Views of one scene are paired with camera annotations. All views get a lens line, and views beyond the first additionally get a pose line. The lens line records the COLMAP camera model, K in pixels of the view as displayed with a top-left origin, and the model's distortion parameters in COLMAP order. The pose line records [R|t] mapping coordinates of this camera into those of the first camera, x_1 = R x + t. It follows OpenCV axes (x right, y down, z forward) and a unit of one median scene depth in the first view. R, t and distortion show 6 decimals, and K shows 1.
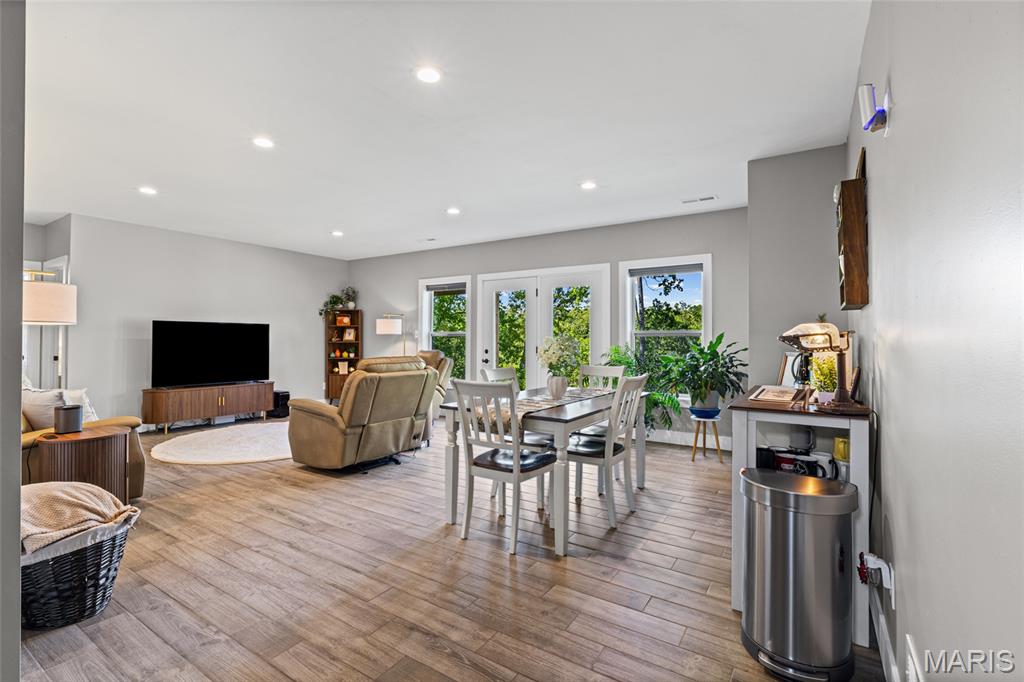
lens RADIAL K [[467.0, 0, 514.1], [0, 467.0, 336.1], [0, 0, 1]] dist [0.002659, 0.000408]
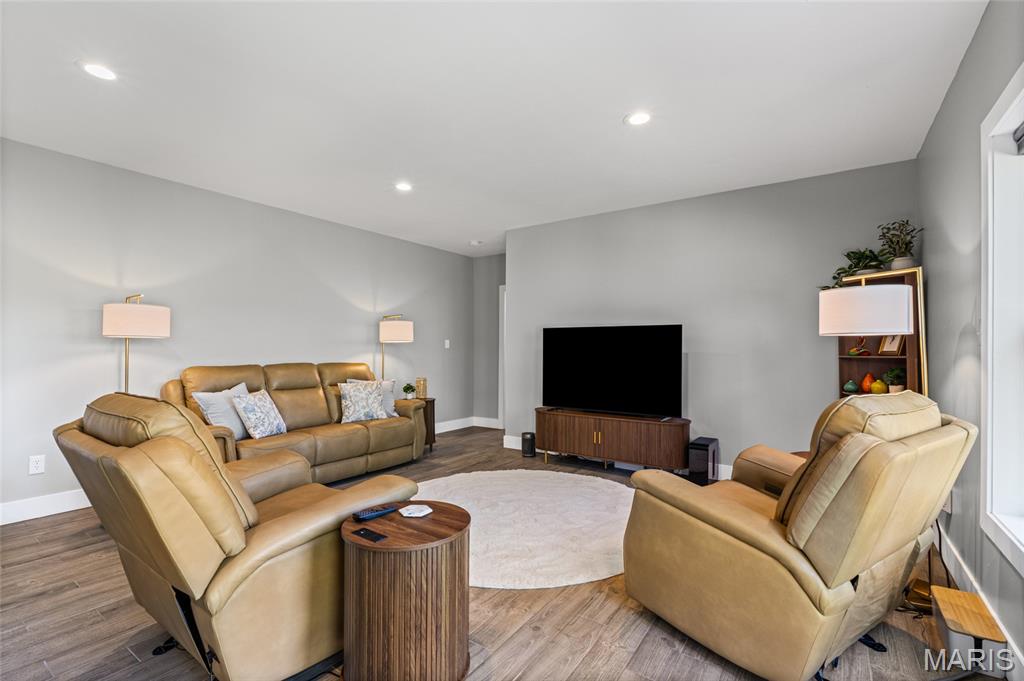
lens RADIAL K [[459.3, 0, 508.5], [0, 459.3, 349.3], [0, 0, 1]] dist [0.001888, 0.000095]
pose [[-0.035483, -0.000831, -0.999370, 0.060409], [0.006656, 0.999977, -0.001068, 0.004752], [0.999348, -0.006690, -0.035476, 0.751018]]
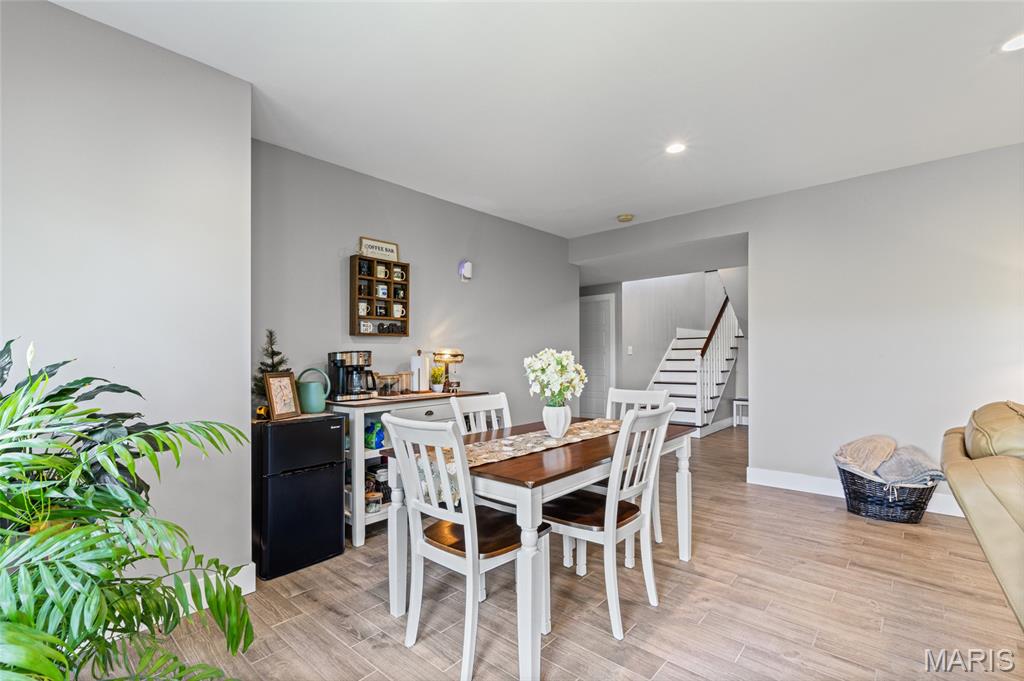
lens RADIAL K [[459.3, 0, 508.5], [0, 459.3, 349.3], [0, 0, 1]] dist [0.001888, 0.000095]
pose [[-0.987481, -0.000401, 0.157740, 0.024036], [-0.002505, 0.999911, -0.013142, 0.005025], [-0.157721, -0.013373, -0.987393, 0.785952]]
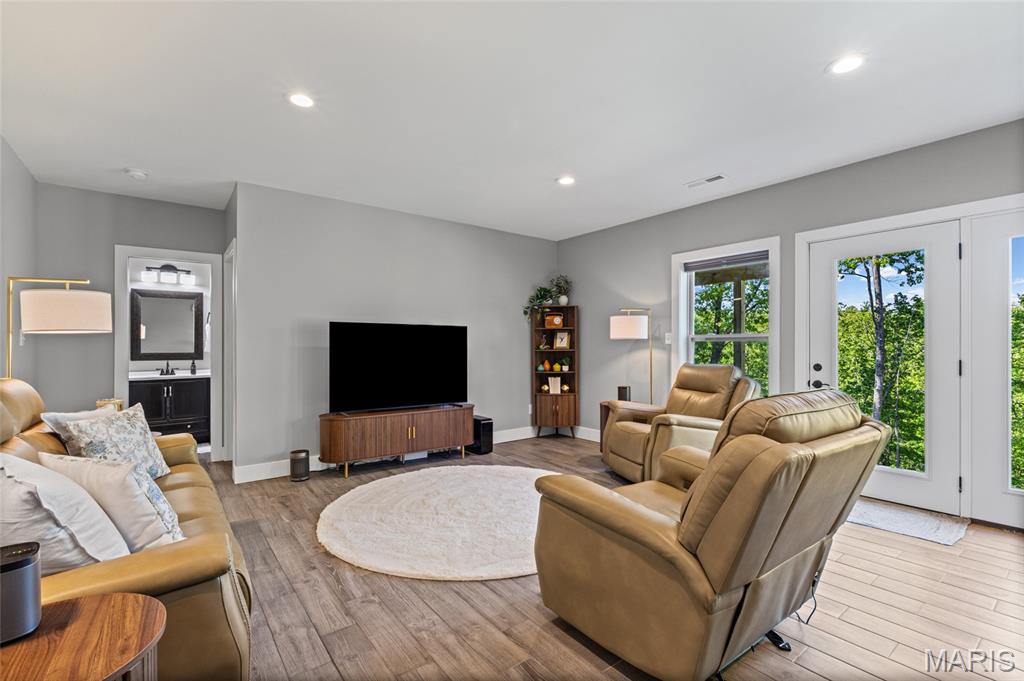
lens RADIAL K [[459.3, 0, 508.5], [0, 459.3, 349.3], [0, 0, 1]] dist [0.001888, 0.000095]
pose [[0.938944, -0.000820, -0.344069, -0.203526], [0.005329, 0.999912, 0.012159, 0.002101], [0.344029, -0.013250, 0.938866, 0.326492]]
